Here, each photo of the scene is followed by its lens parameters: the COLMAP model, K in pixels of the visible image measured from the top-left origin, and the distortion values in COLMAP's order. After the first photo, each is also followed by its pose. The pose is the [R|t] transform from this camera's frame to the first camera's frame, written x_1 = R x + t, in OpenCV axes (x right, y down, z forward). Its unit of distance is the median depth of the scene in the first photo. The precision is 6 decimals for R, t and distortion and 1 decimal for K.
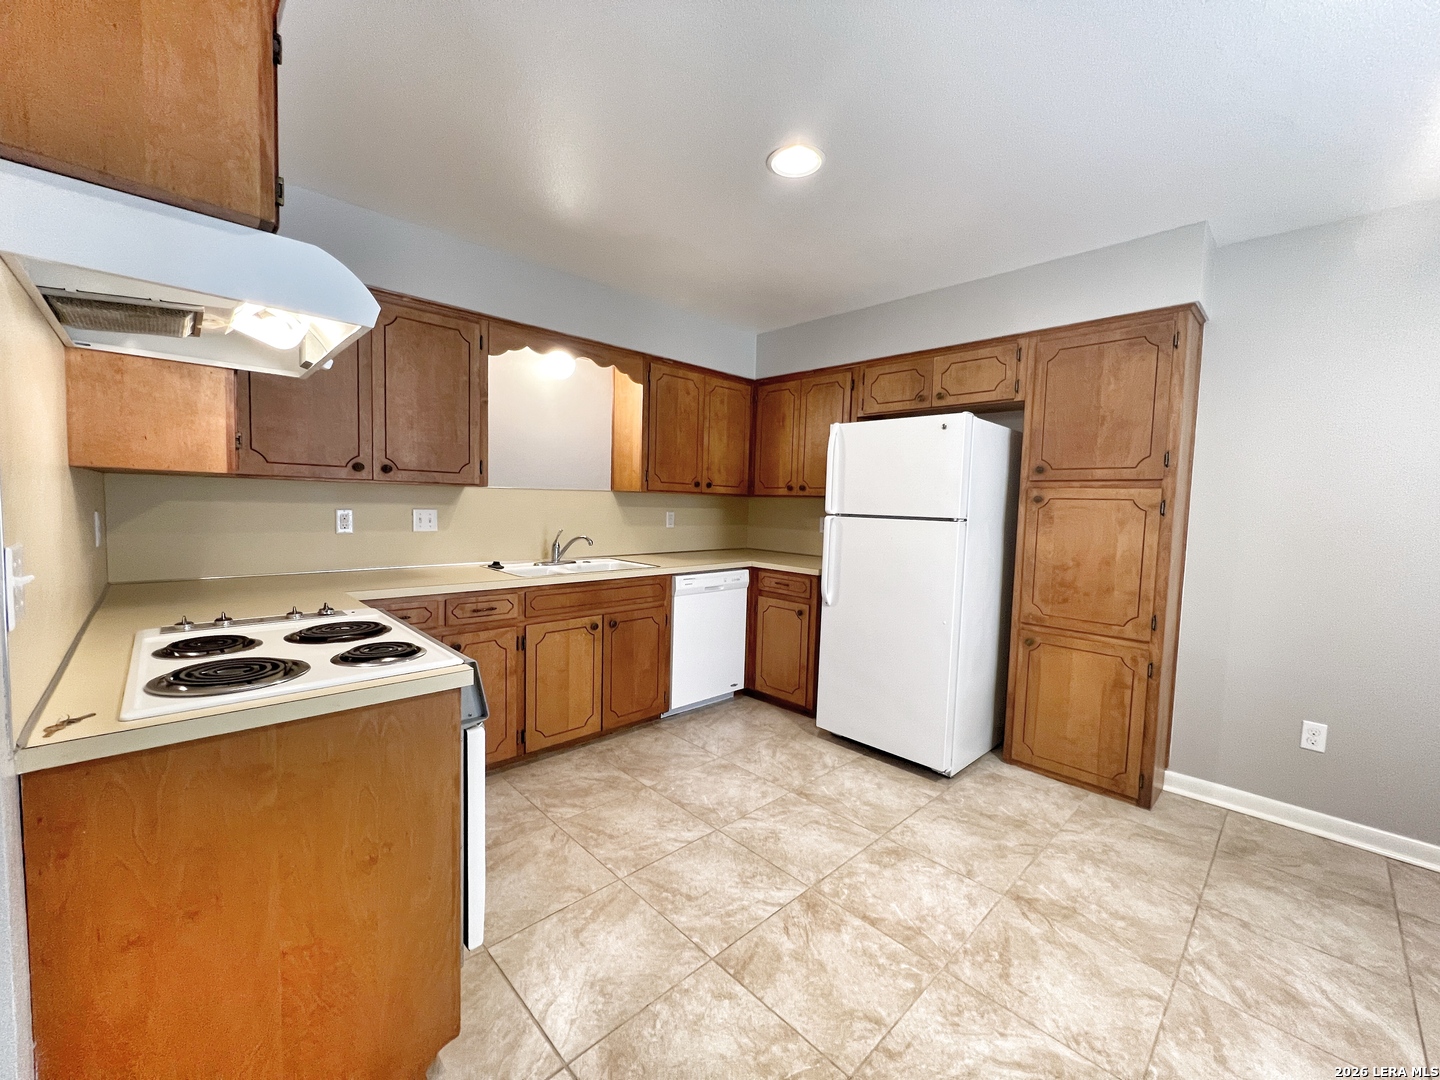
lens RADIAL K [[574.5, 0, 719.4], [0, 574.5, 540.3], [0, 0, 1]] dist [0.000588, -0.000163]
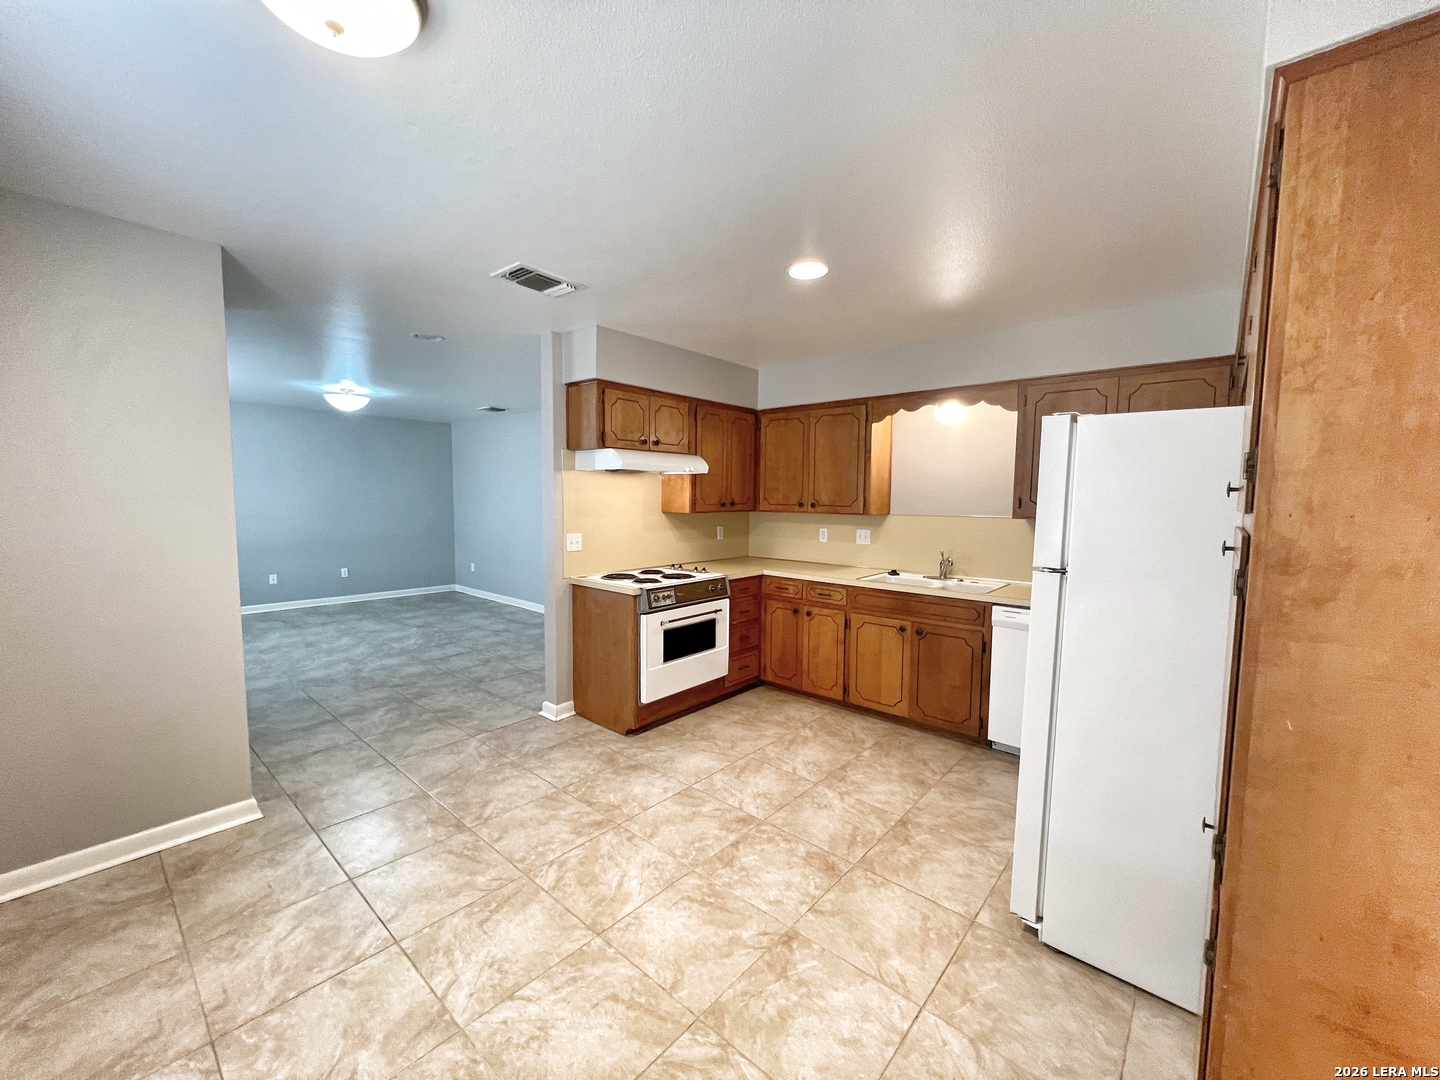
lens RADIAL K [[574.5, 0, 718.7], [0, 574.5, 540.9], [0, 0, 1]] dist [0.000588, -0.000163]
pose [[0.089203, 0.051872, -0.994662, 1.058313], [-0.075365, 0.996132, 0.045190, -0.070255], [0.993158, 0.070931, 0.092767, 0.533036]]
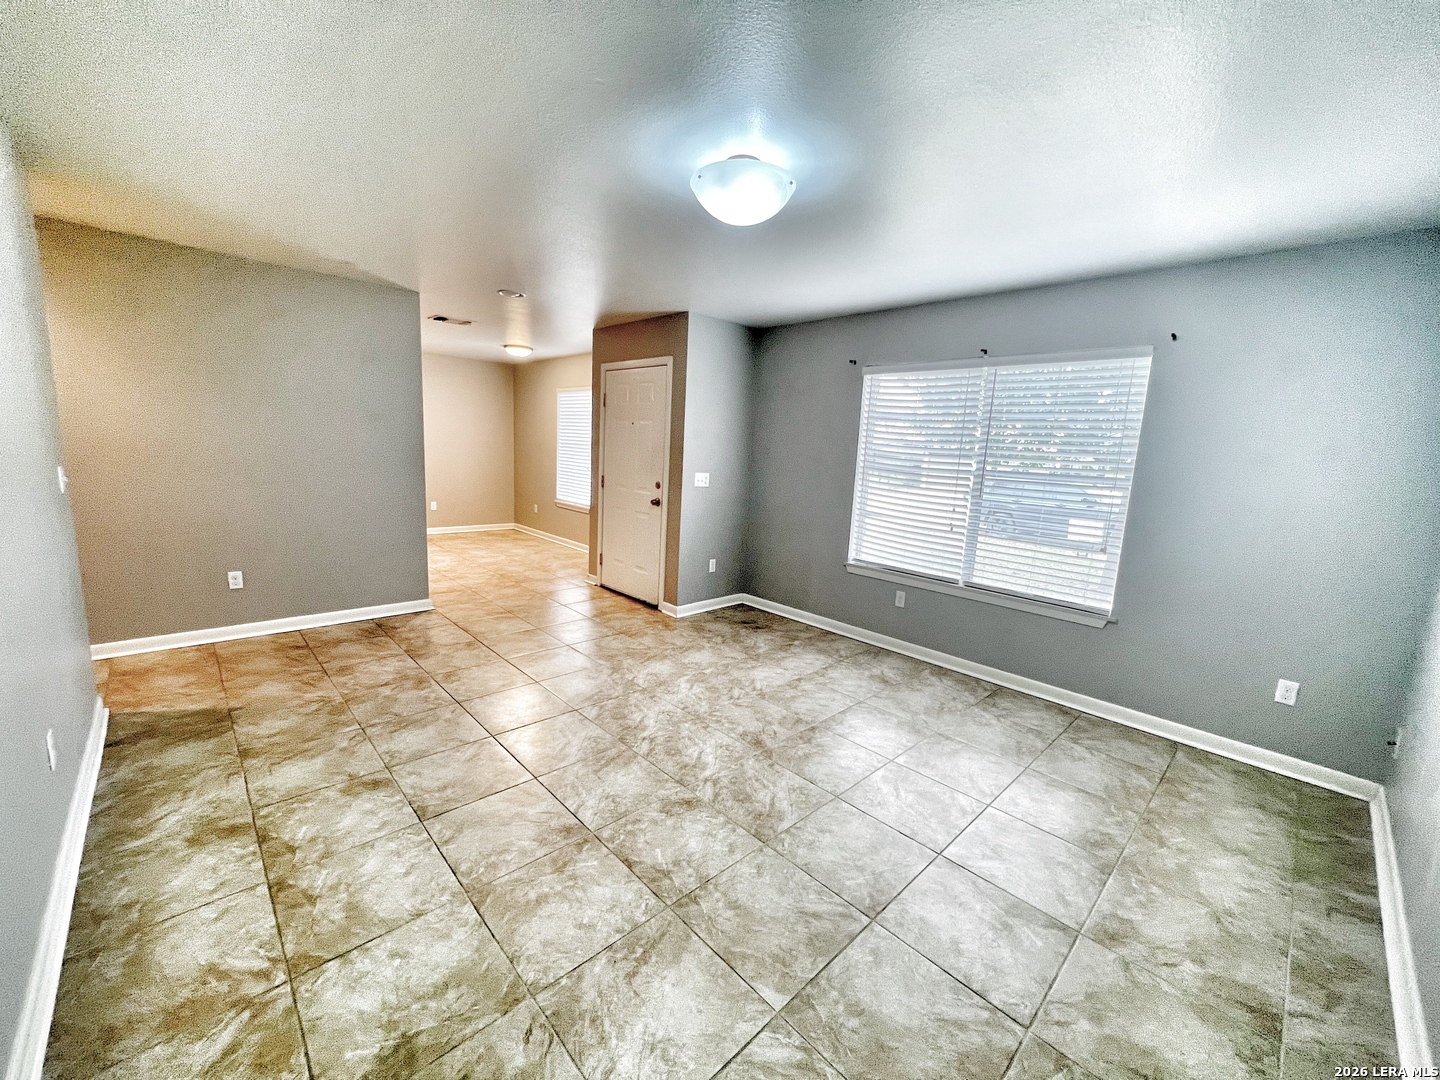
lens RADIAL K [[574.5, 0, 721.0], [0, 574.5, 543.9], [0, 0, 1]] dist [0.000588, -0.000163]
pose [[0.005150, -0.197152, 0.980359, -2.086600], [0.014549, 0.980283, 0.197061, -0.074899], [-0.999881, 0.013249, 0.007917, -0.652191]]
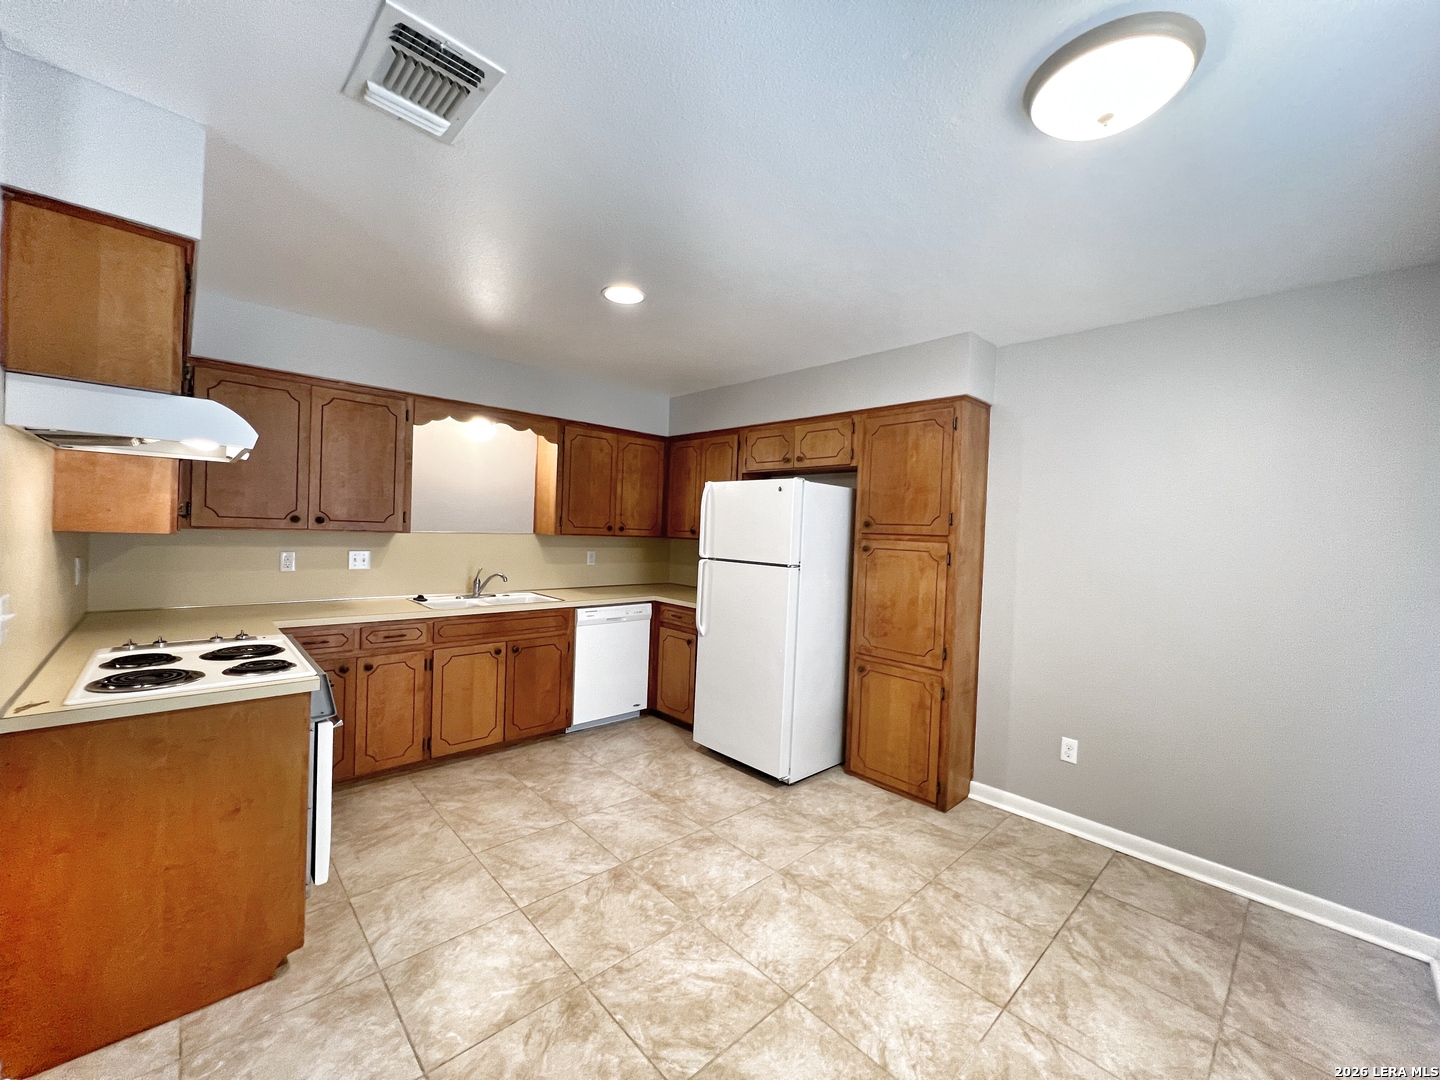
lens RADIAL K [[574.5, 0, 718.9], [0, 574.5, 540.6], [0, 0, 1]] dist [0.000588, -0.000163]
pose [[0.999887, 0.010379, -0.010887, 0.272996], [-0.010878, 0.998842, -0.046872, -0.030253], [0.010387, 0.046985, 0.998842, -0.206065]]
